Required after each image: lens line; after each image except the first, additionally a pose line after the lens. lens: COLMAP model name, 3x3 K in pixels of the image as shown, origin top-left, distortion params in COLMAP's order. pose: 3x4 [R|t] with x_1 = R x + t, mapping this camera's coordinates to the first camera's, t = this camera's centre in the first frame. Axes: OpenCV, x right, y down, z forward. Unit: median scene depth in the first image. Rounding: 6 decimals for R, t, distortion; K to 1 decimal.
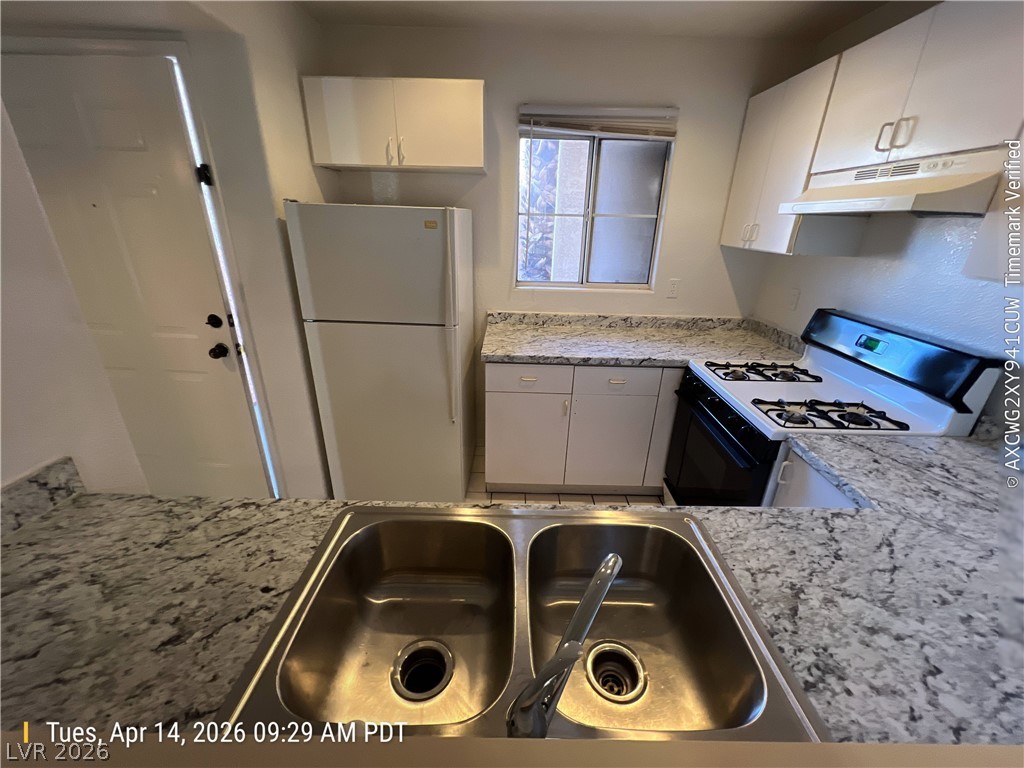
lens RADIAL K [[411.0, 0, 512.8], [0, 411.0, 386.2], [0, 0, 1]] dist [-0.000075, 0.000205]
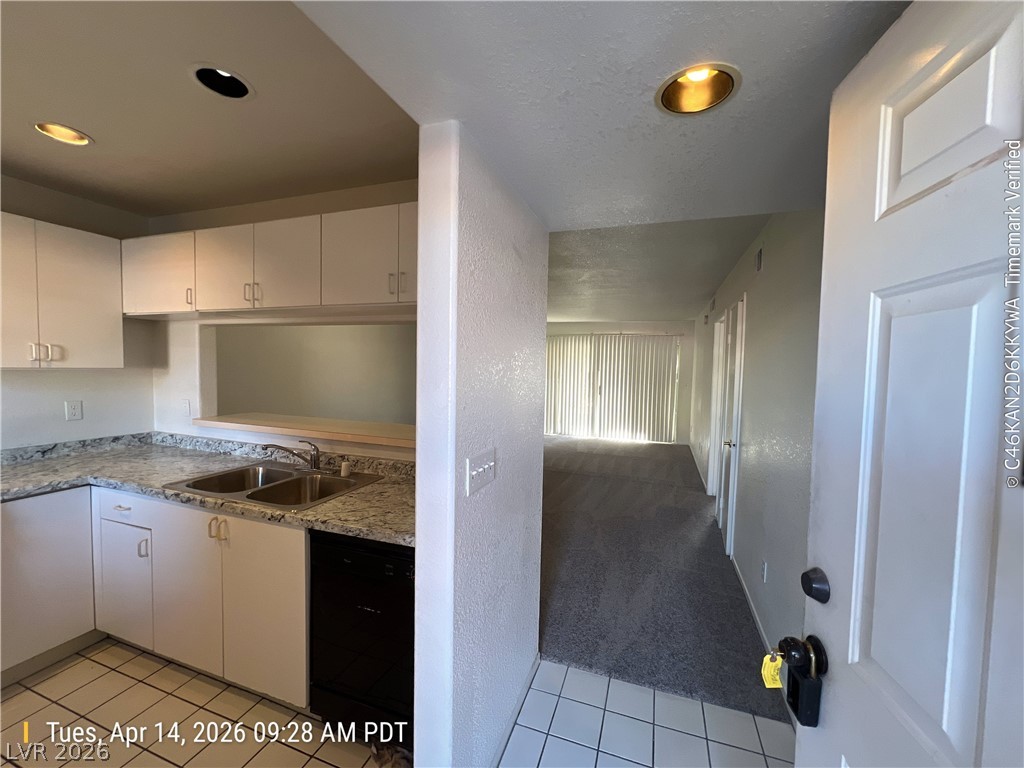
lens RADIAL K [[412.3, 0, 512.3], [0, 412.3, 387.2], [0, 0, 1]] dist [-0.000451, 0.000239]
pose [[-0.941845, -0.065954, 0.329512, -1.822419], [0.081339, 0.906652, 0.413964, -0.822310], [-0.326055, 0.416692, -0.848561, 2.008336]]
